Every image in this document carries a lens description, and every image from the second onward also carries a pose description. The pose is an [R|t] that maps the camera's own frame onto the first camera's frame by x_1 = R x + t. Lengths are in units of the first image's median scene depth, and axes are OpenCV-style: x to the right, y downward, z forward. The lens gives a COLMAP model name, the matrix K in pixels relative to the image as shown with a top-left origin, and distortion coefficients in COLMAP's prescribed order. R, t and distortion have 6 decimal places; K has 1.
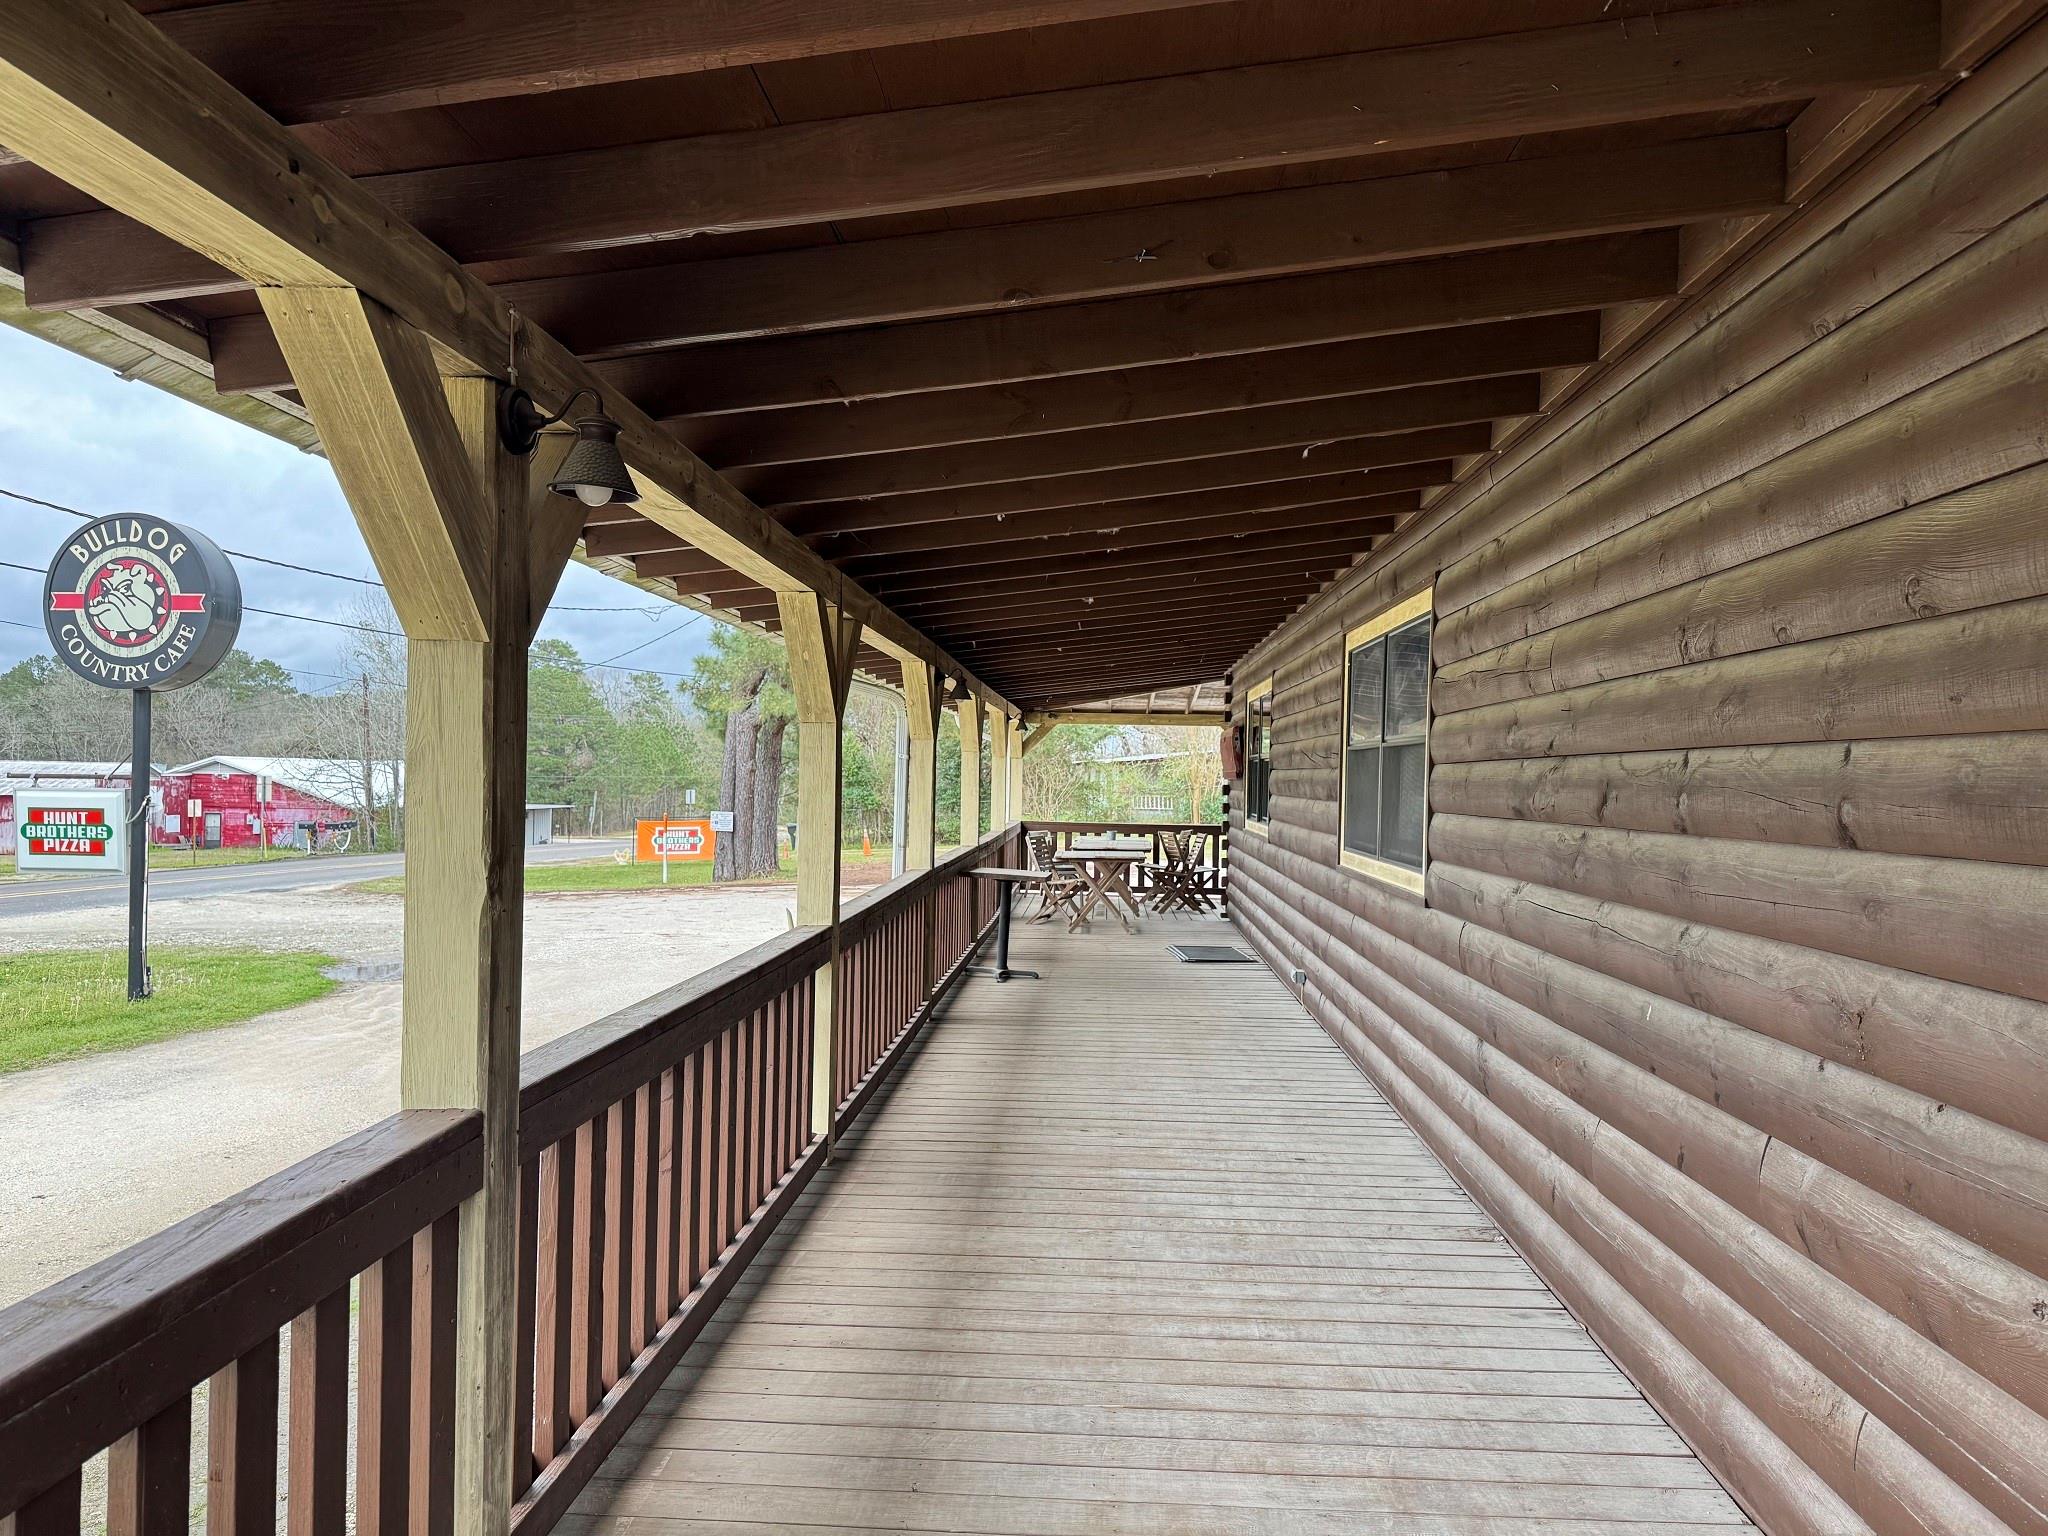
lens RADIAL K [[1439.0, 0, 1026.2], [0, 1439.0, 751.0], [0, 0, 1]] dist [0.112068, -0.132689]
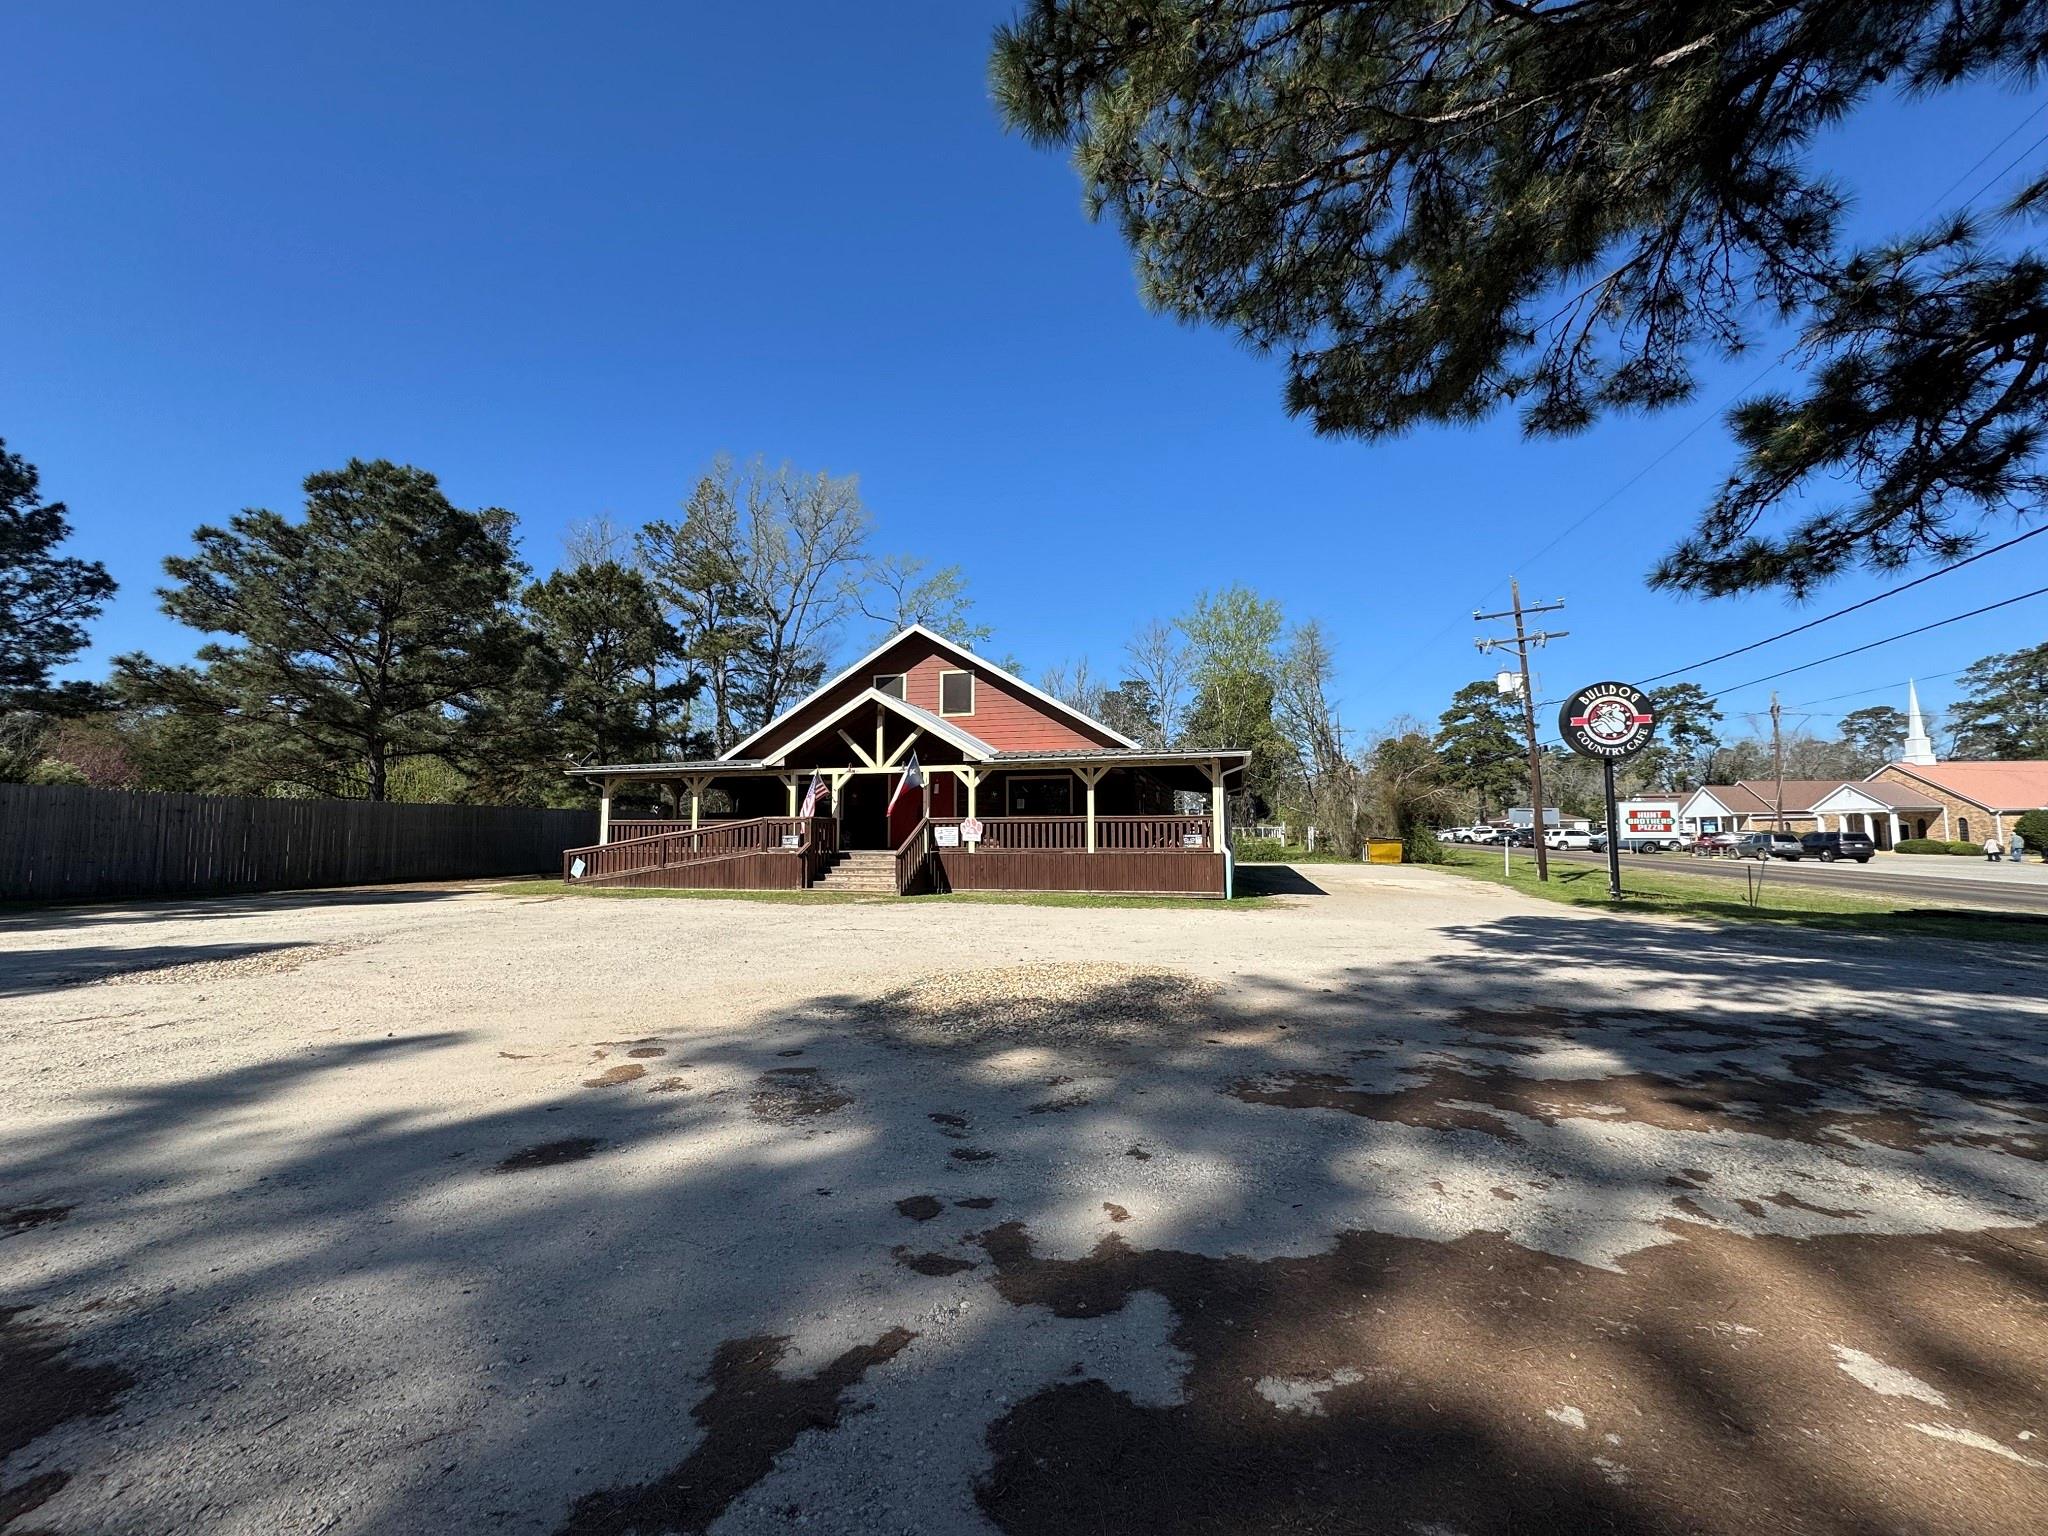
lens RADIAL K [[818.3, 0, 1019.7], [0, 818.3, 765.7], [0, 0, 1]] dist [-0.001252, 0.000146]
pose [[0.980388, -0.037118, -0.193548, -0.893912], [0.019914, 0.995735, -0.090088, 0.045775], [0.196066, 0.084467, 0.976946, -0.289969]]
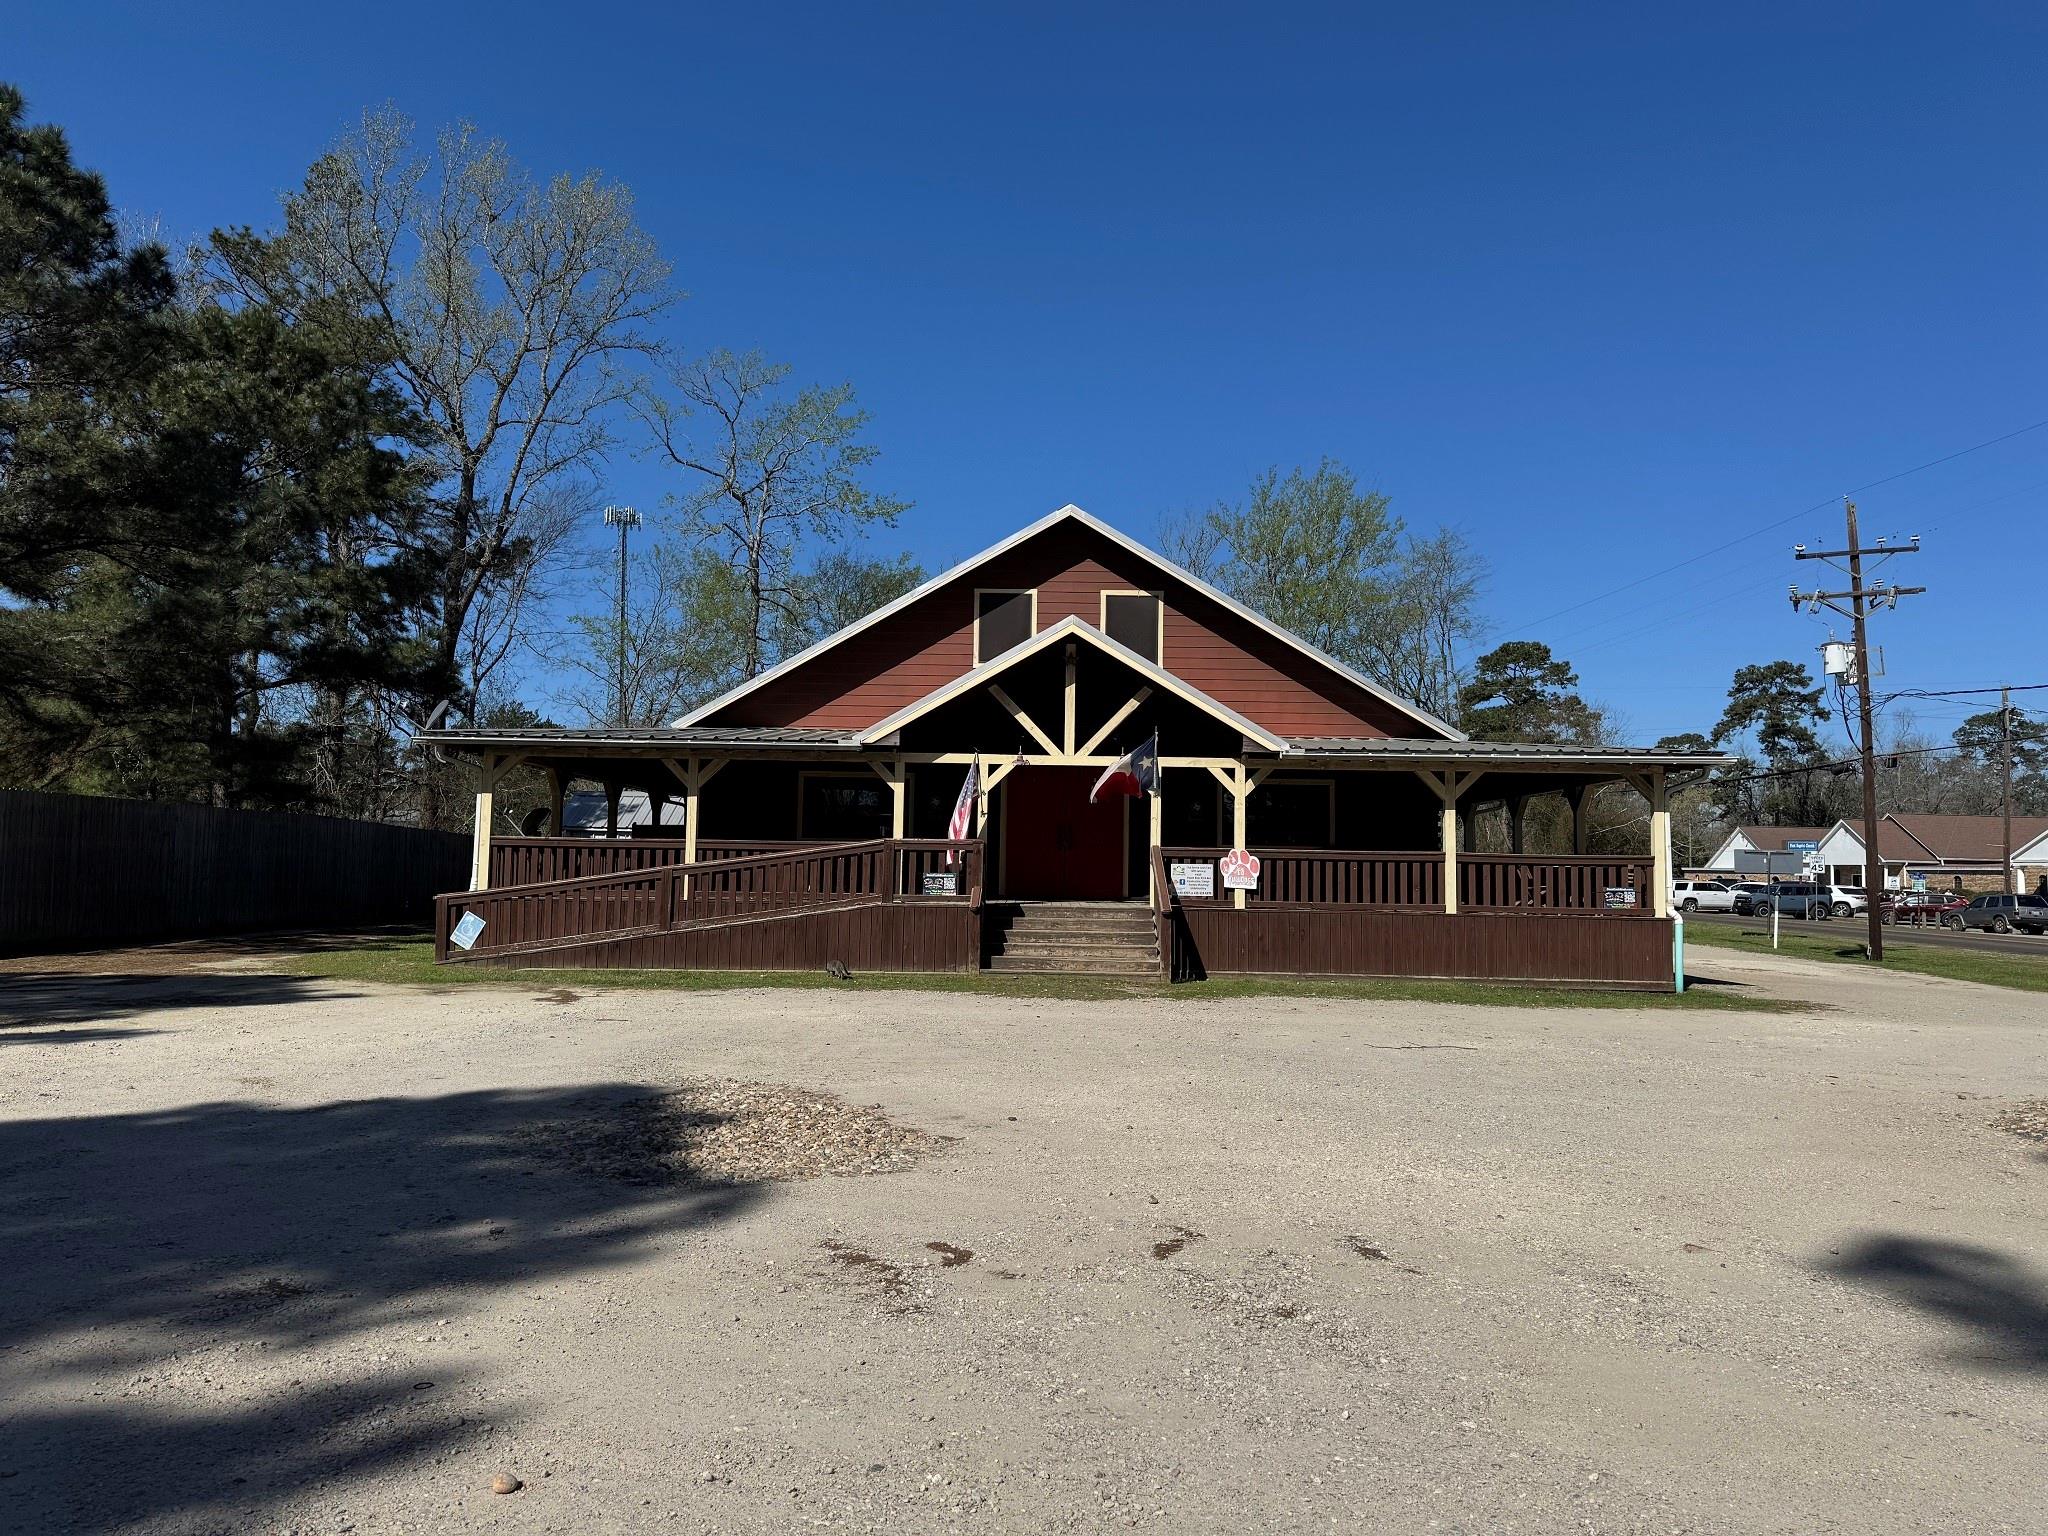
lens RADIAL K [[1439.0, 0, 1026.2], [0, 1439.0, 751.0], [0, 0, 1]] dist [0.112068, -0.132689]
pose [[0.998232, 0.004086, 0.059303, -1.339266], [0.001010, 0.996326, -0.085641, 0.036657], [-0.059435, 0.085549, 0.994560, -0.339408]]
